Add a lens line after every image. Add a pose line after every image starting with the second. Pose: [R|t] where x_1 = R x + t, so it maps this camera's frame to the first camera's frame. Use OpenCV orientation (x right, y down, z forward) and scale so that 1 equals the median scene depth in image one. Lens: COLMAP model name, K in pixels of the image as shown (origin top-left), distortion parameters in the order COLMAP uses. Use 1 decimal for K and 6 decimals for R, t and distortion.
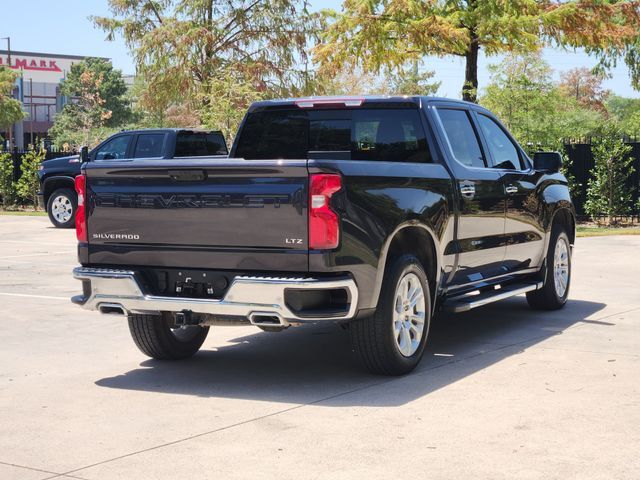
lens RADIAL K [[1206.6, 0, 337.2], [0, 1206.6, 239.2], [0, 0, 1]] dist [-0.488628, 5.276467]
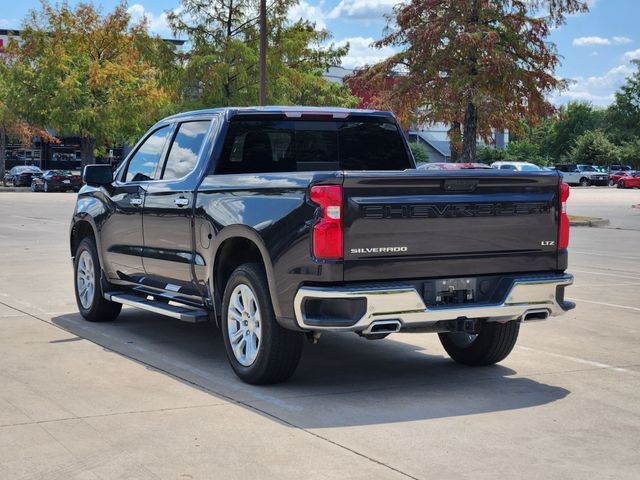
lens RADIAL K [[1236.4, 0, 316.9], [0, 1236.4, 196.8], [0, 0, 1]] dist [-0.625819, 5.766171]
pose [[0.611965, -0.011339, 0.790804, -1.008469], [0.048003, 0.998586, -0.022829, -0.024800], [-0.789427, 0.051931, 0.611644, 0.450209]]
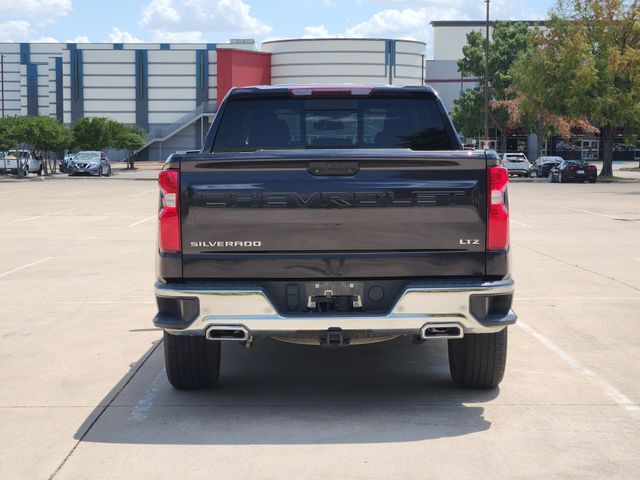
lens RADIAL K [[1236.4, 0, 316.9], [0, 1236.4, 196.8], [0, 0, 1]] dist [-0.625819, 5.766171]
pose [[0.904951, -0.012238, 0.425340, -0.498116], [0.029490, 0.998987, -0.034000, -0.004047], [-0.424493, 0.043311, 0.904395, 0.213612]]
